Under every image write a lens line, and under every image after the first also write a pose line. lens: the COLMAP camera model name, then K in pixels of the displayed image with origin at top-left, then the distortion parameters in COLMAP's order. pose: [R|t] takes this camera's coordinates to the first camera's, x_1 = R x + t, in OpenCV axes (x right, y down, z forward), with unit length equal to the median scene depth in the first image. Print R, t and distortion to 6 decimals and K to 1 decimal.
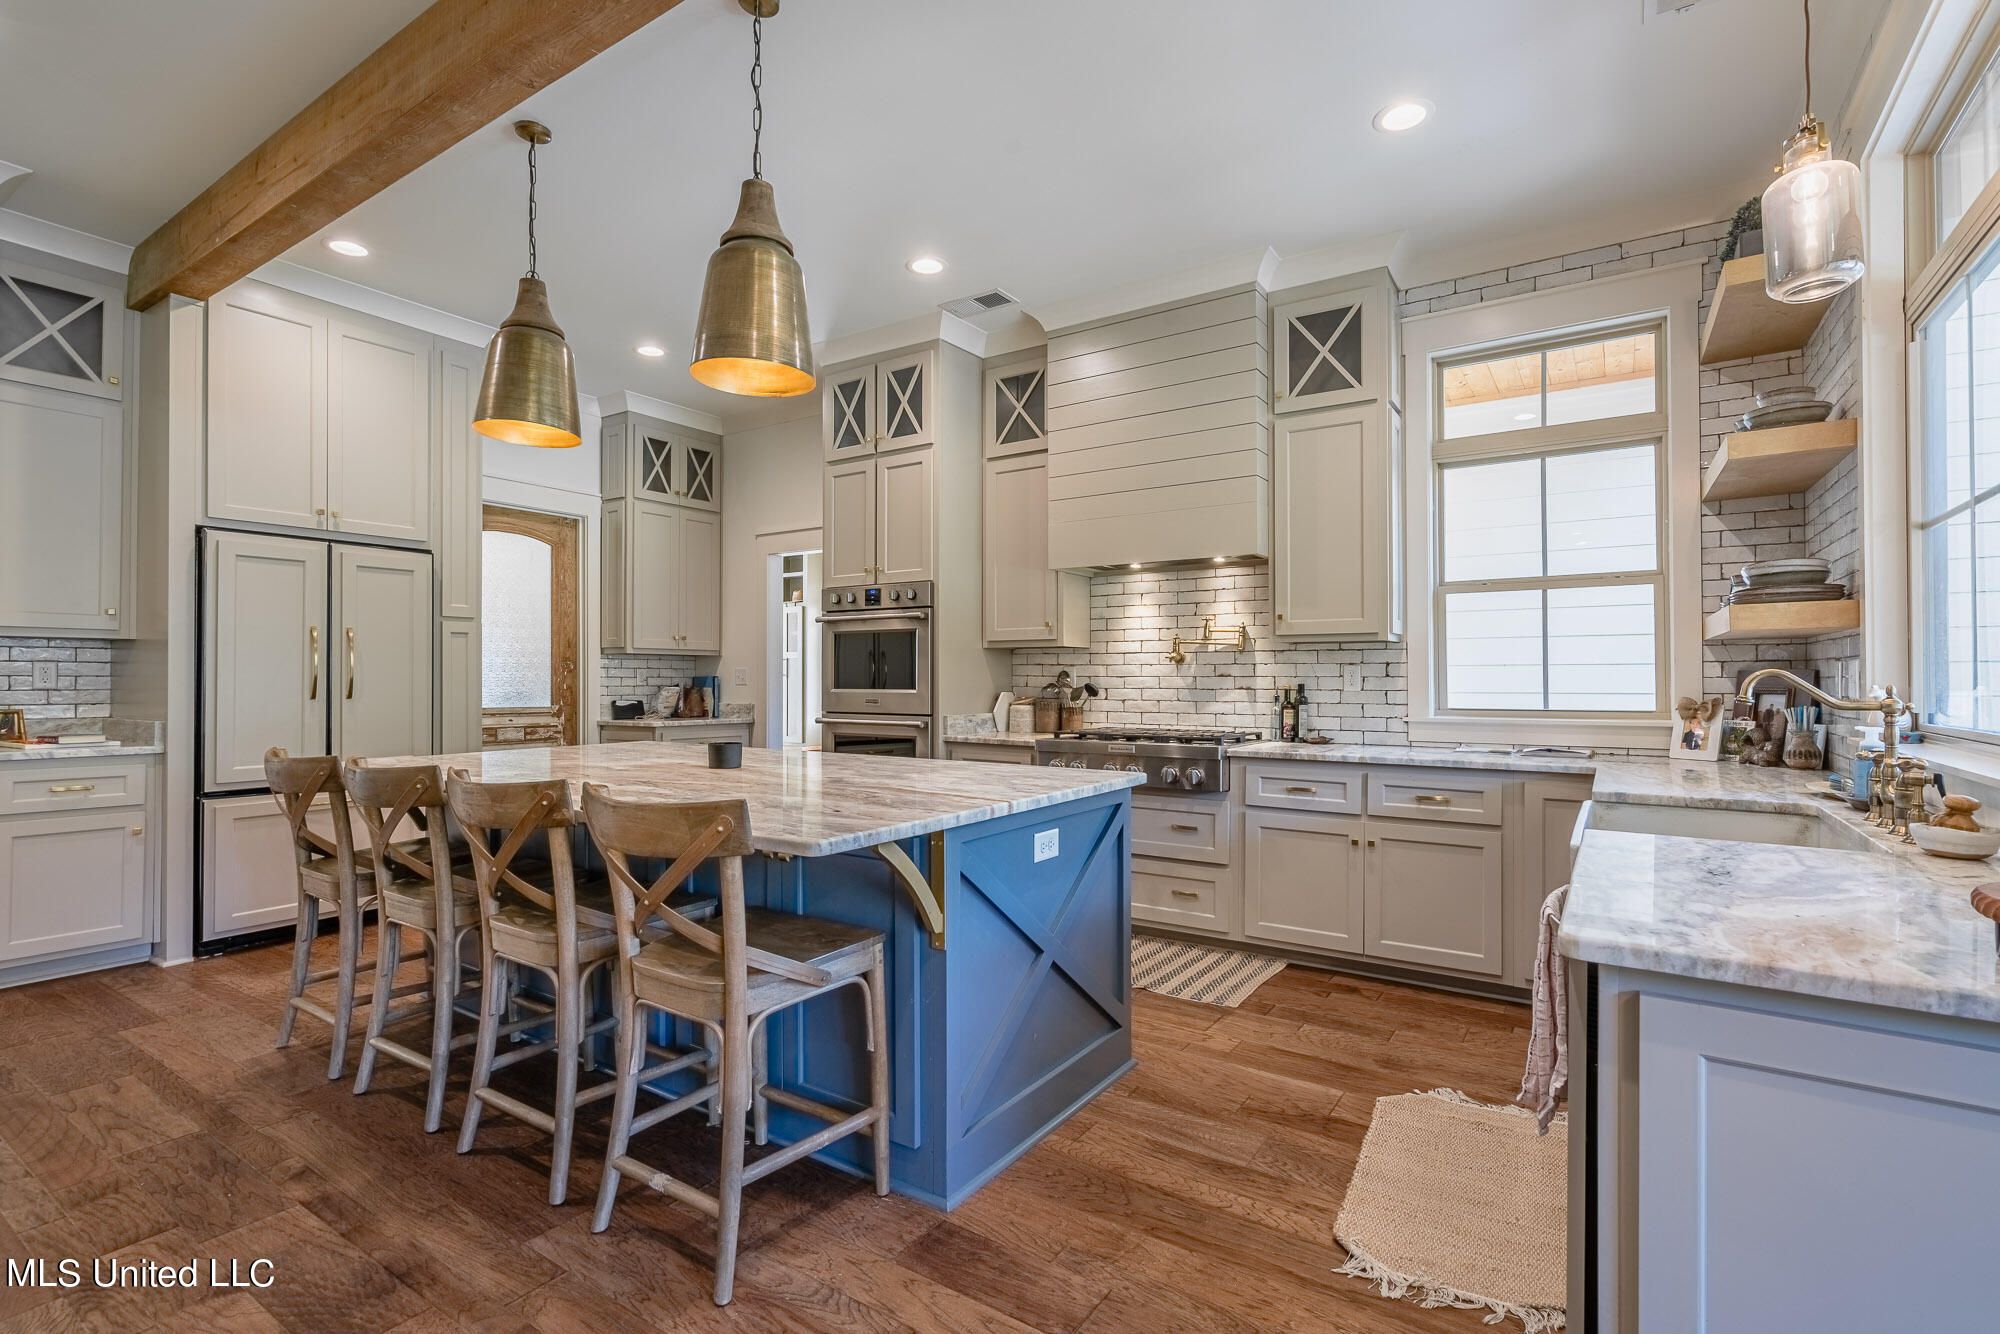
lens RADIAL K [[937.2, 0, 1007.6], [0, 937.2, 669.4], [0, 0, 1]] dist [-0.003503, 0.001886]
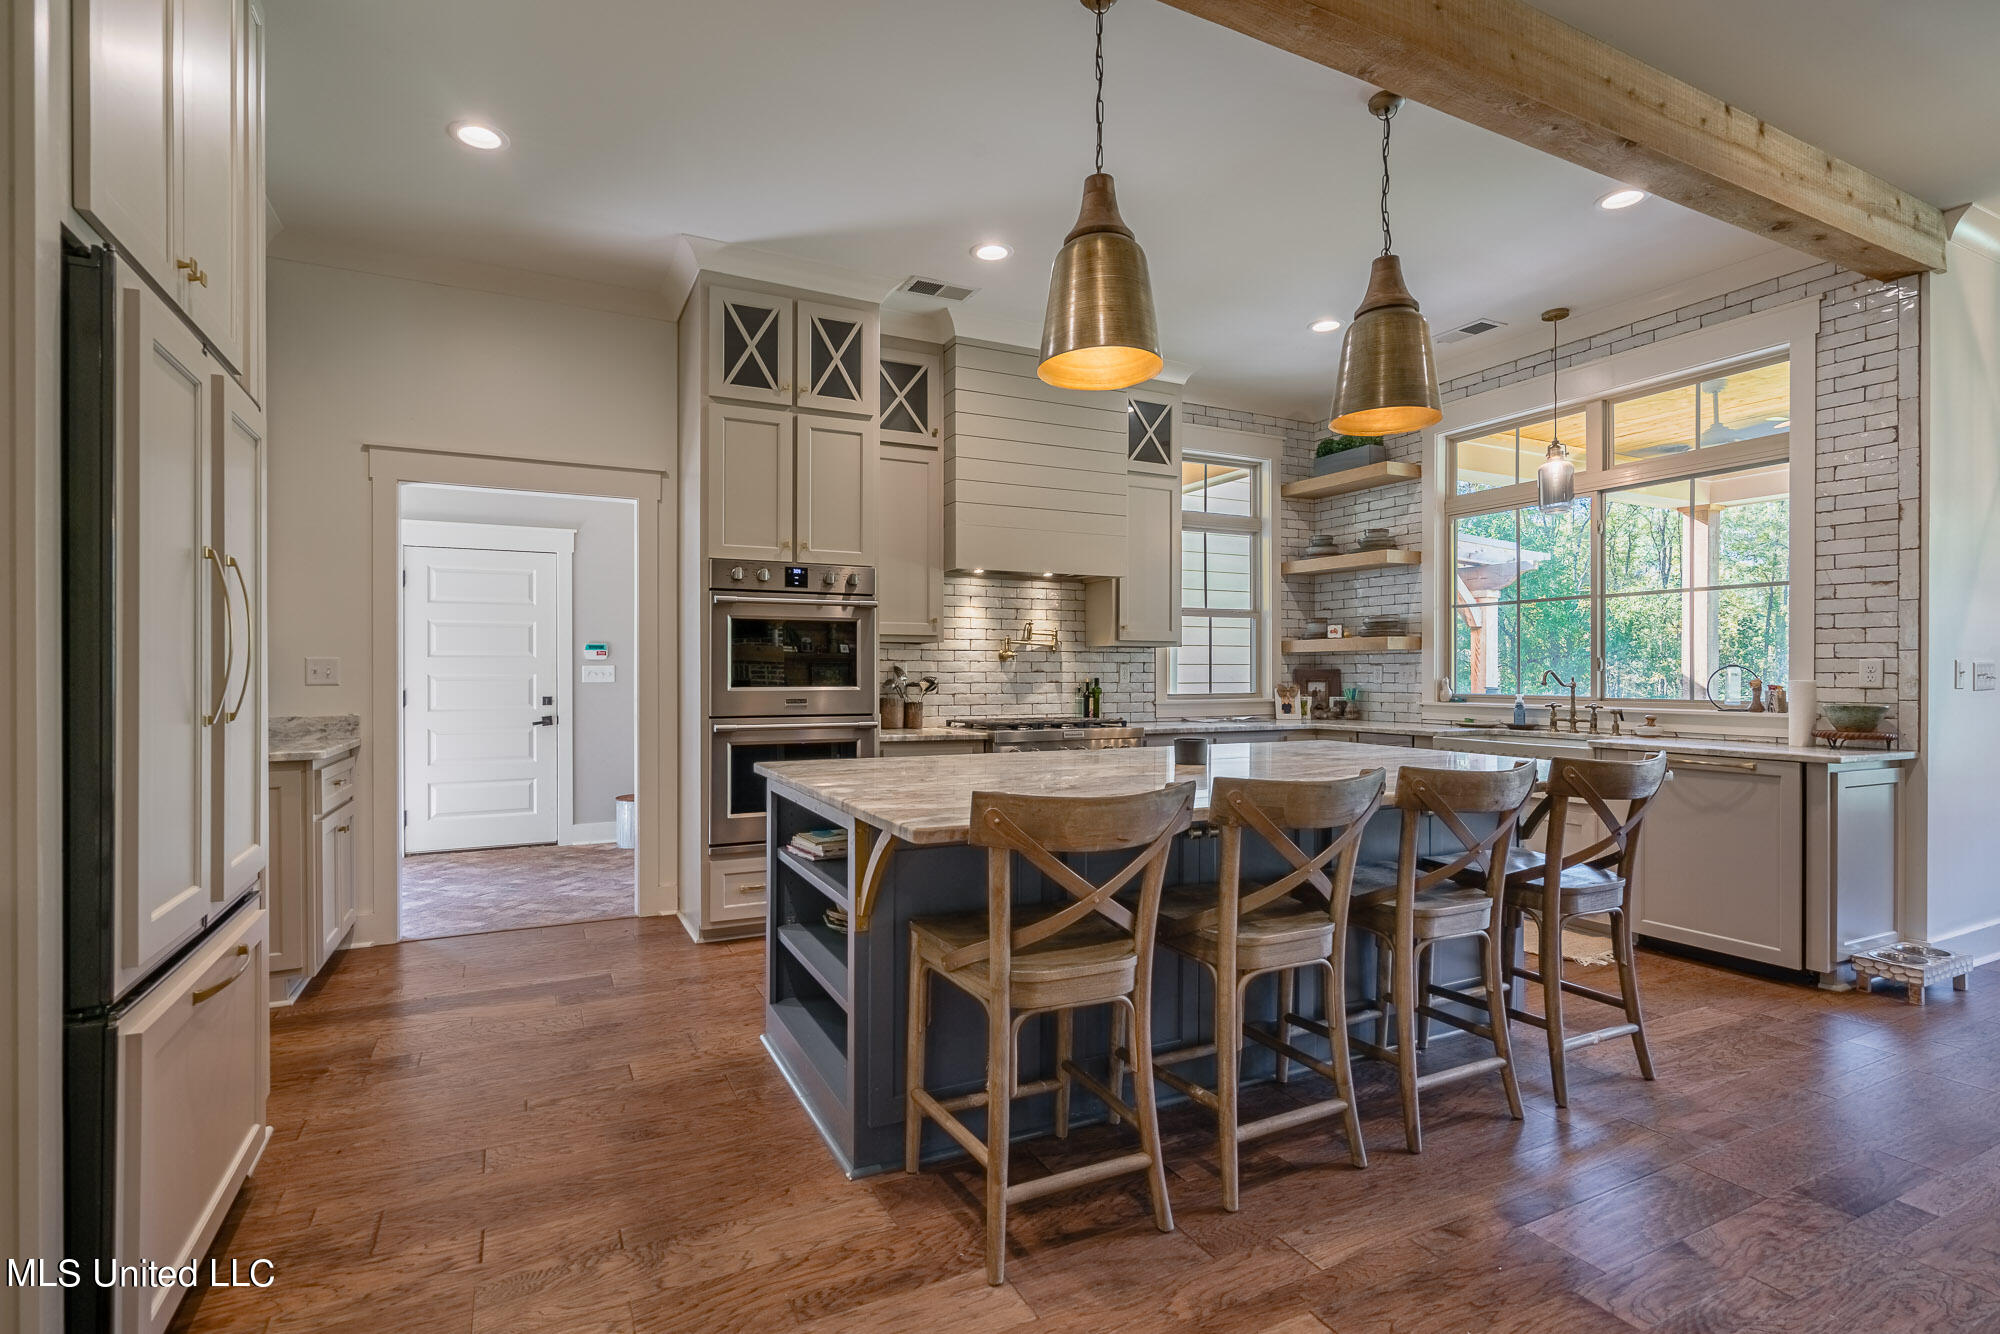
lens RADIAL K [[937.2, 0, 1003.3], [0, 937.2, 671.5], [0, 0, 1]] dist [-0.003503, 0.001886]
pose [[0.498140, 0.002072, 0.867094, -0.812512], [-0.006825, 0.999976, 0.001531, 0.005280], [-0.867070, -0.006680, 0.498142, 0.435726]]
